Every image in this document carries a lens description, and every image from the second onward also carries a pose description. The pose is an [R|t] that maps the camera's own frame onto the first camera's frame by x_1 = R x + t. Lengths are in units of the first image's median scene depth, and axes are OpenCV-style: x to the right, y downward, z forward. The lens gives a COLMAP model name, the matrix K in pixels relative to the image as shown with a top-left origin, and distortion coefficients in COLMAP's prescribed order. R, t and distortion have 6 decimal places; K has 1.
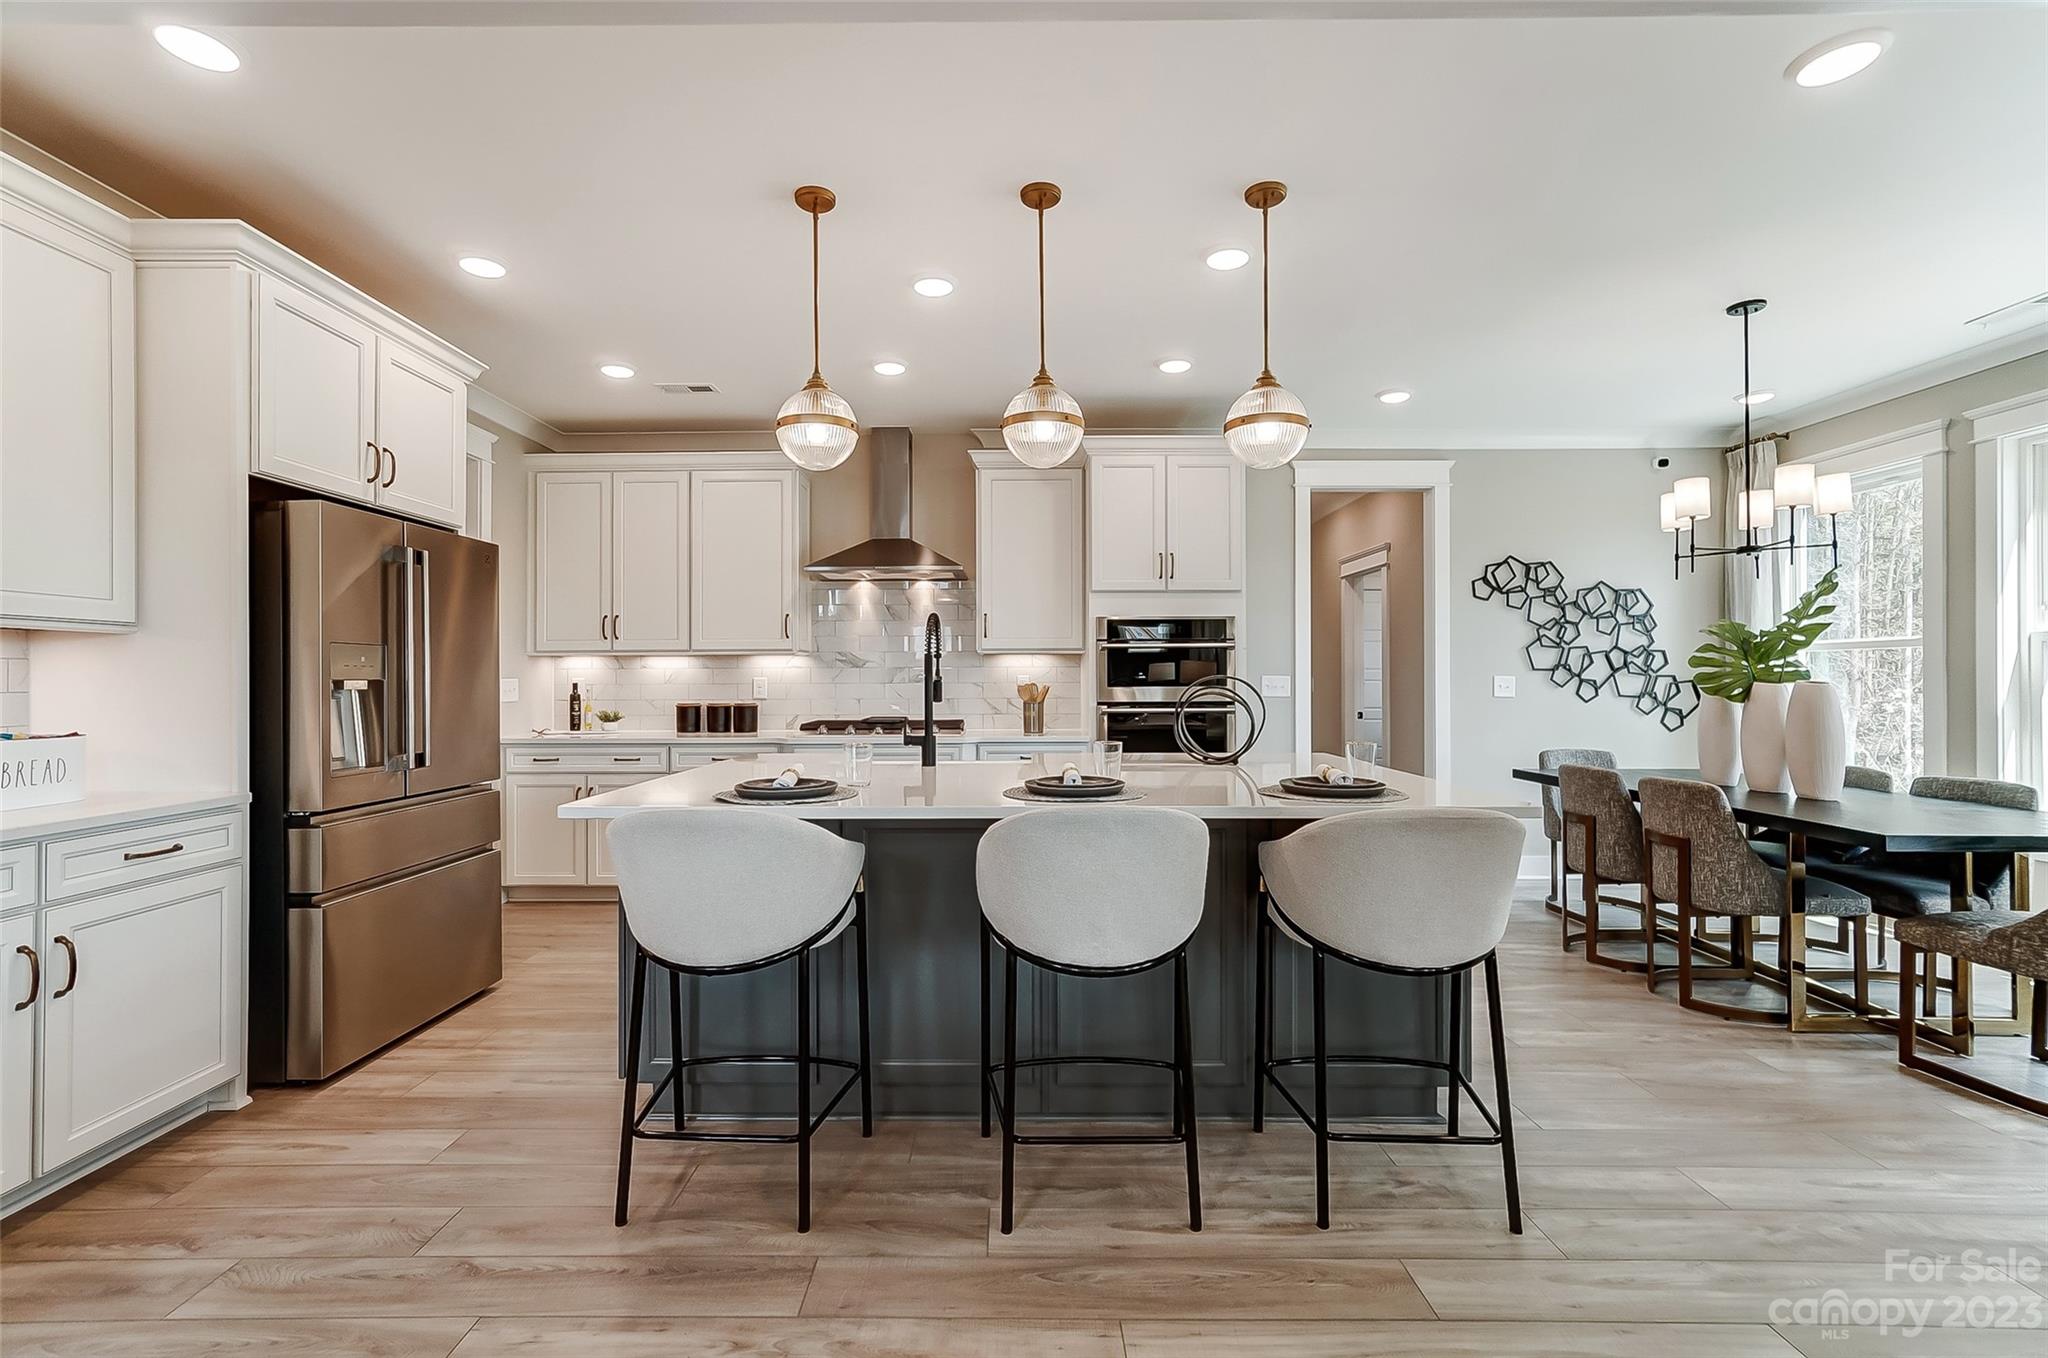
lens RADIAL K [[877.5, 0, 1025.7], [0, 877.5, 669.8], [0, 0, 1]] dist [0.019747, 0.000002]
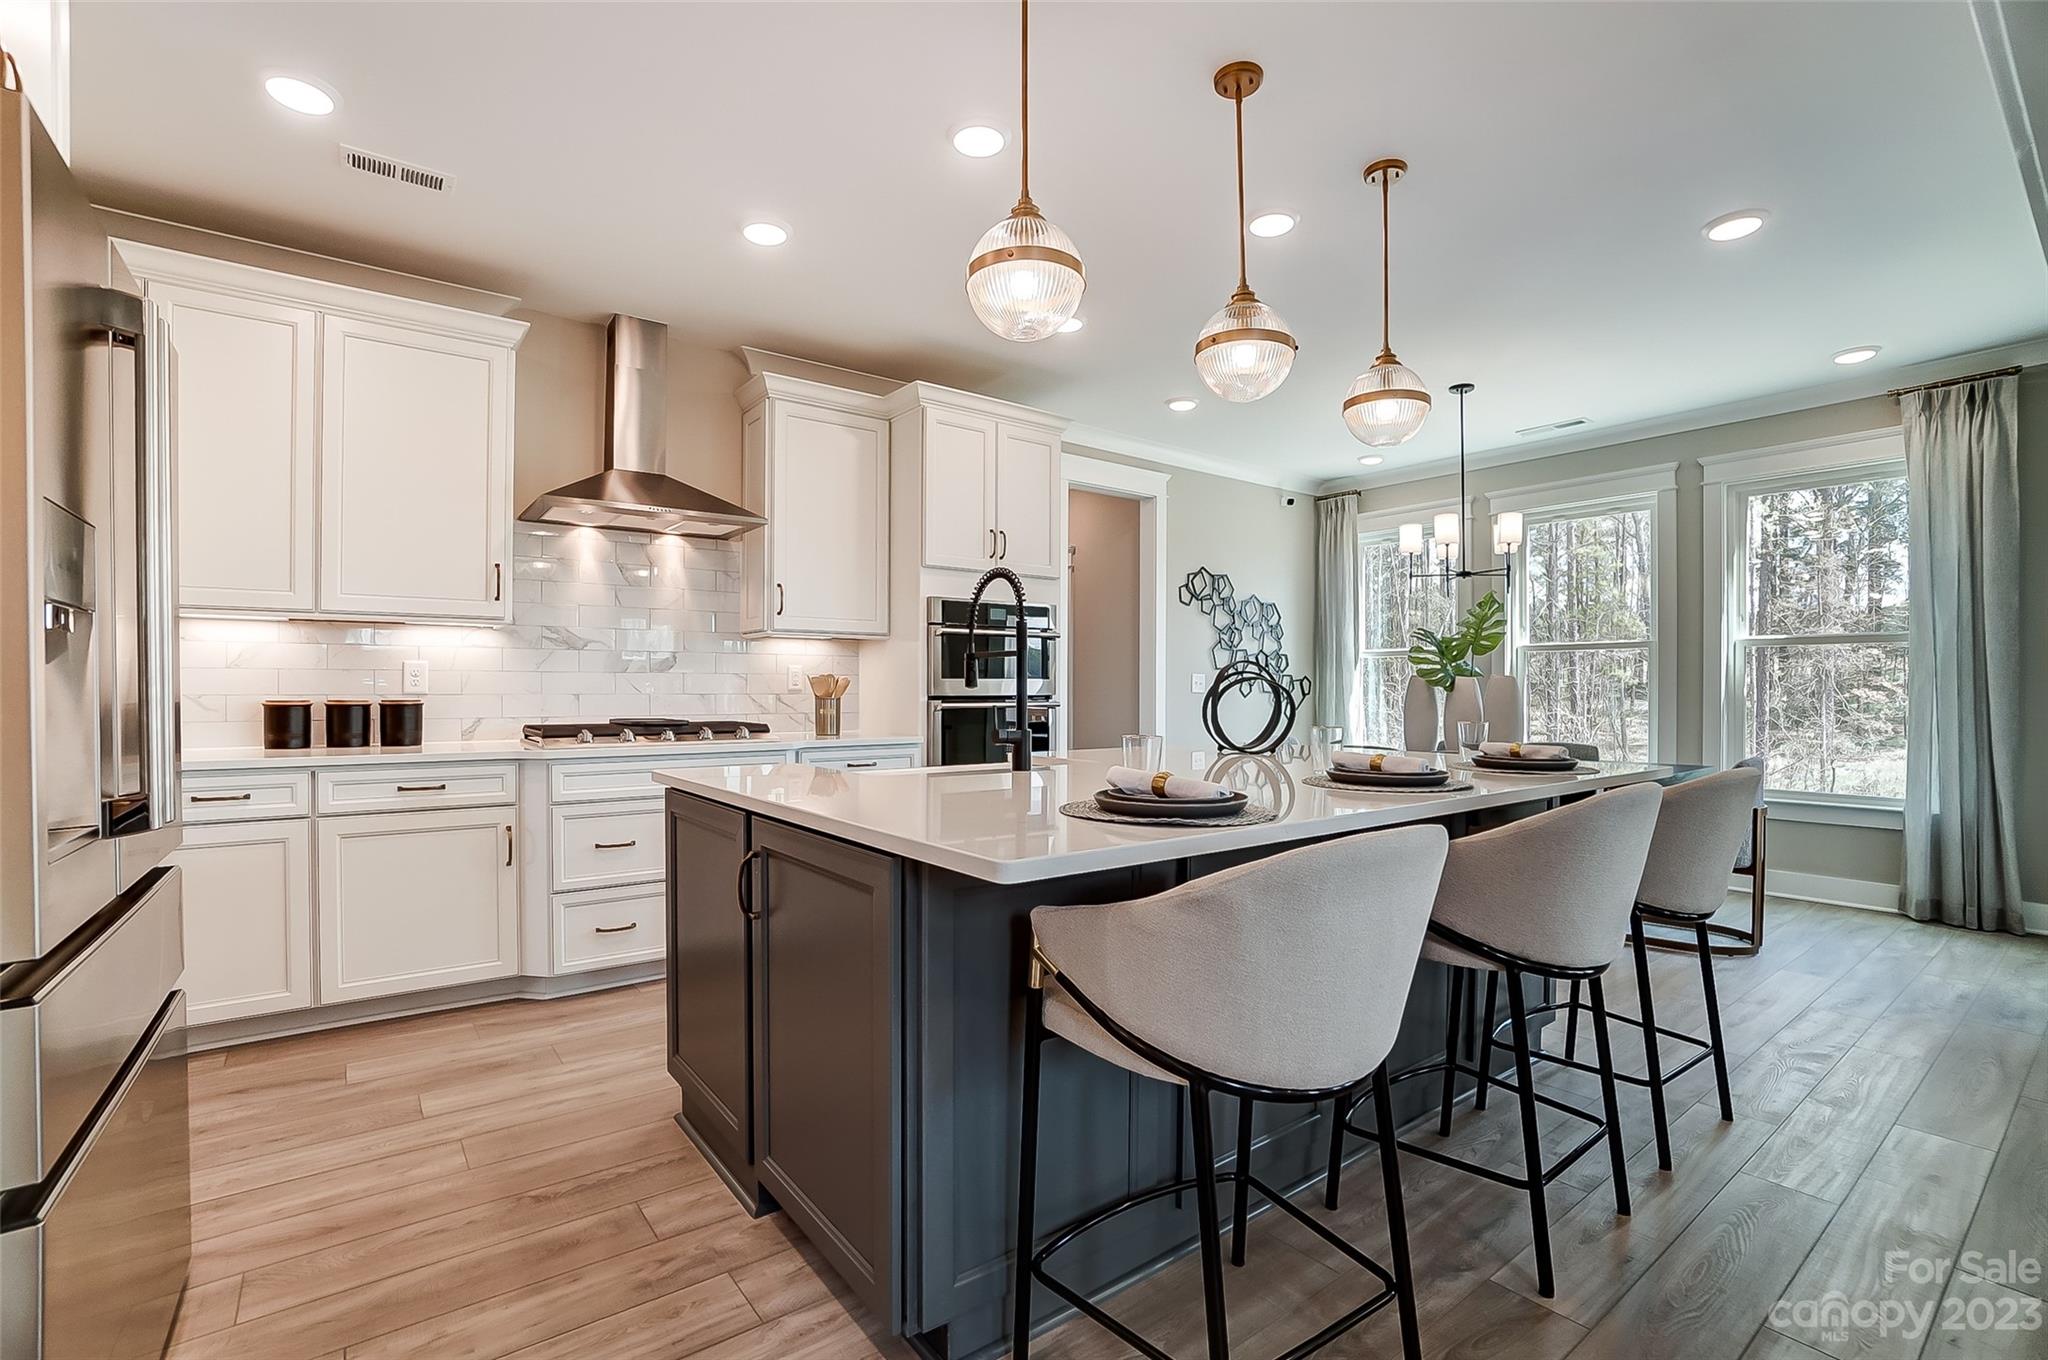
lens RADIAL K [[897.5, 0, 984.3], [0, 897.5, 676.1], [0, 0, 1]] dist [-0.003376, -0.000007]
pose [[0.818585, 0.012339, 0.574253, -0.334271], [-0.011464, 0.999921, -0.005143, 0.018814], [-0.574271, -0.002373, 0.818662, 0.224414]]
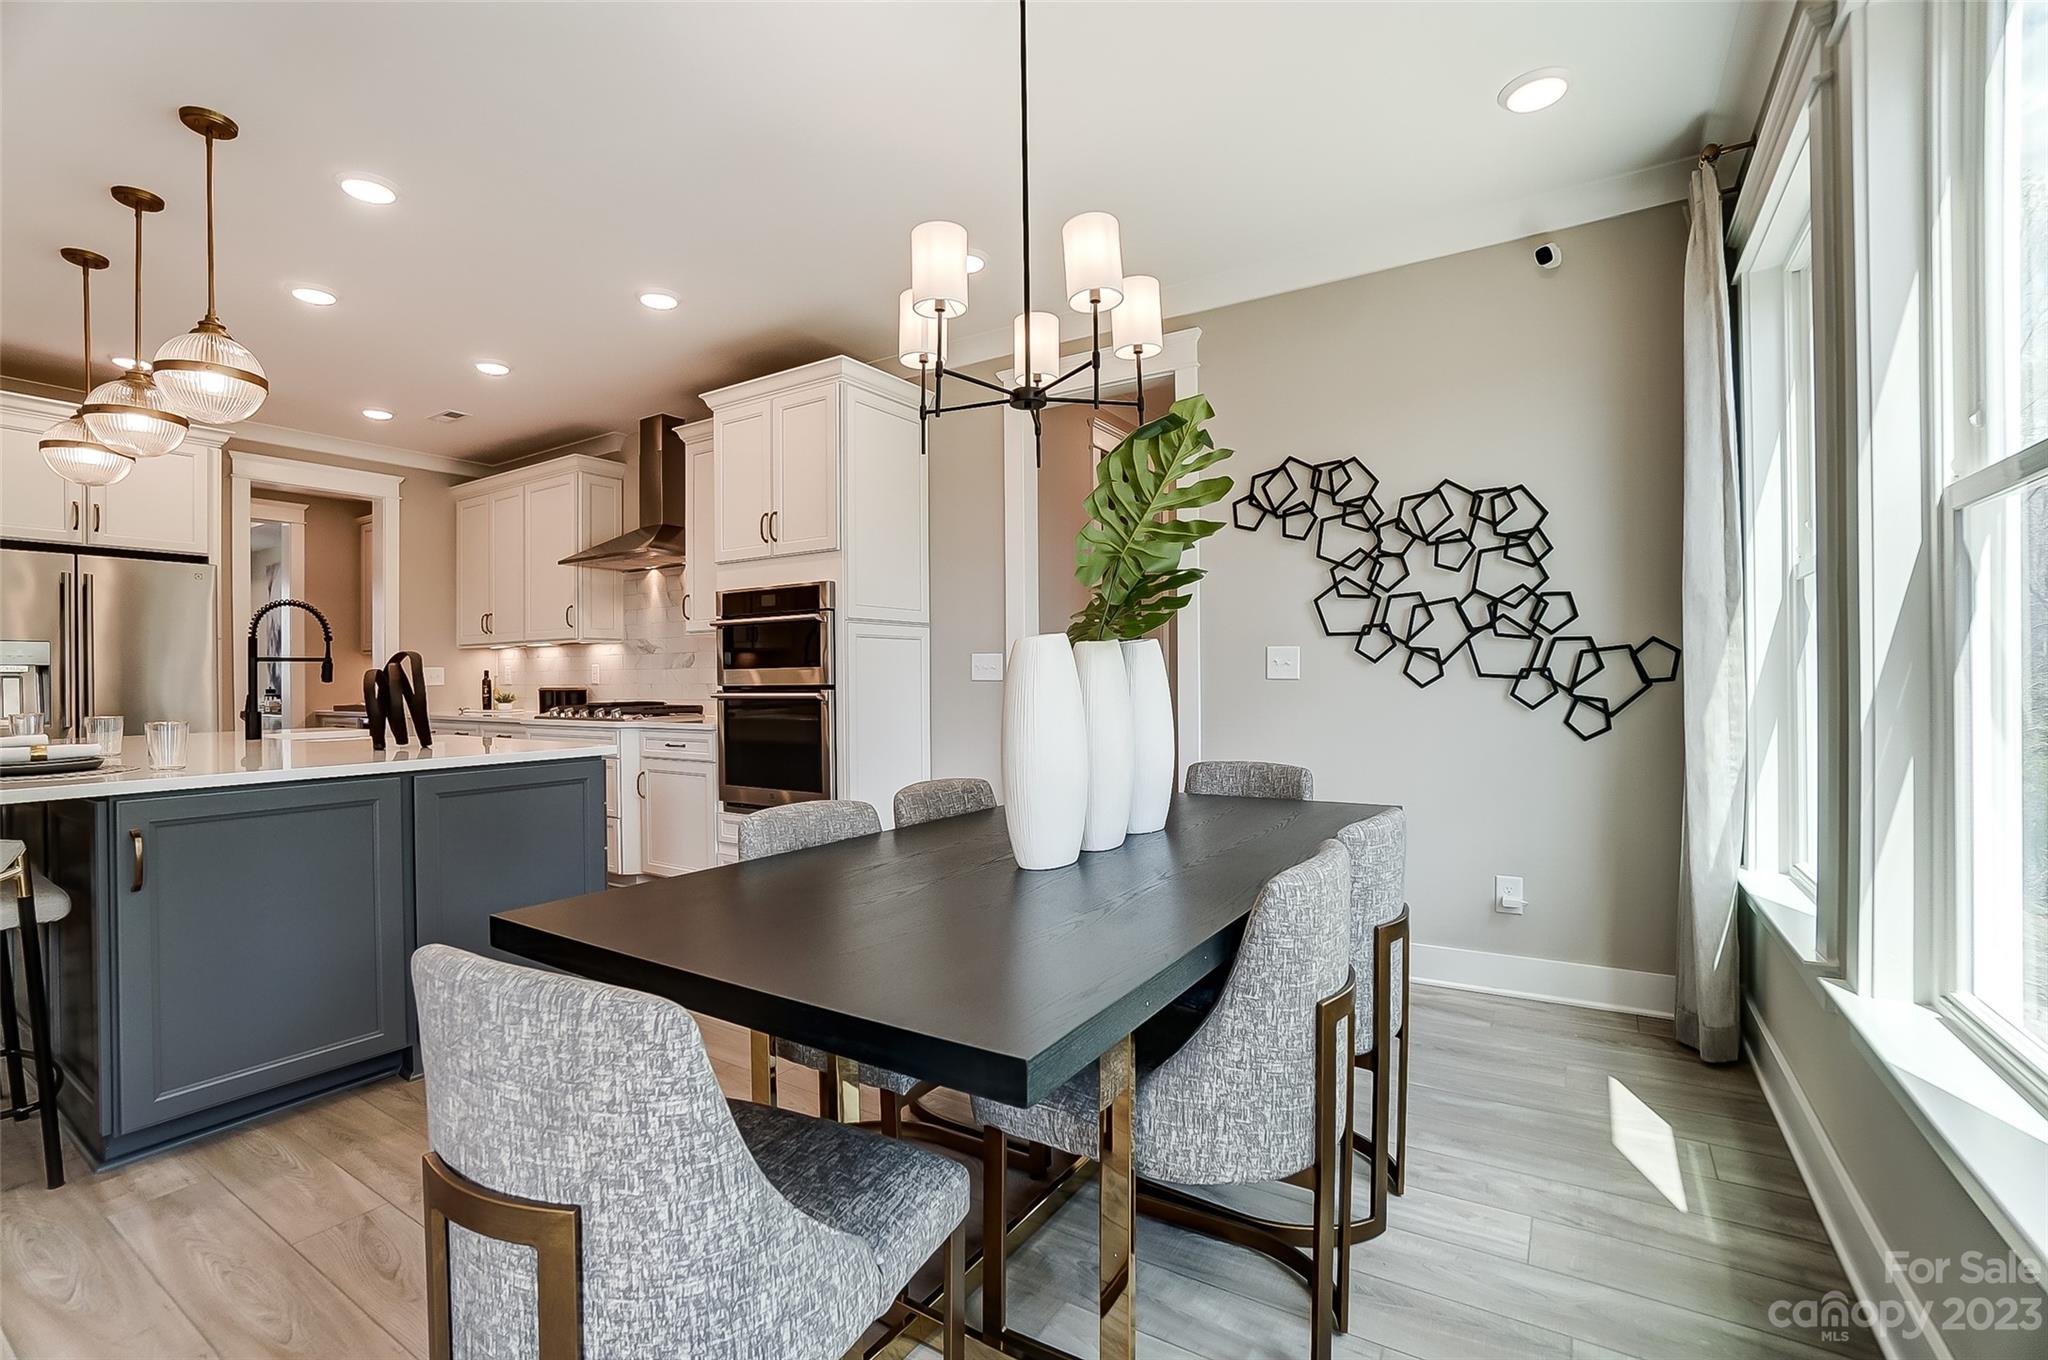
lens RADIAL K [[871.6, 0, 1020.7], [0, 871.6, 666.6], [0, 0, 1]] dist [-0.002229, -0.000044]
pose [[0.844527, -0.012012, -0.535378, 0.721550], [0.018762, 0.999798, 0.007164, 0.014024], [0.535184, -0.016095, 0.844582, 0.362514]]
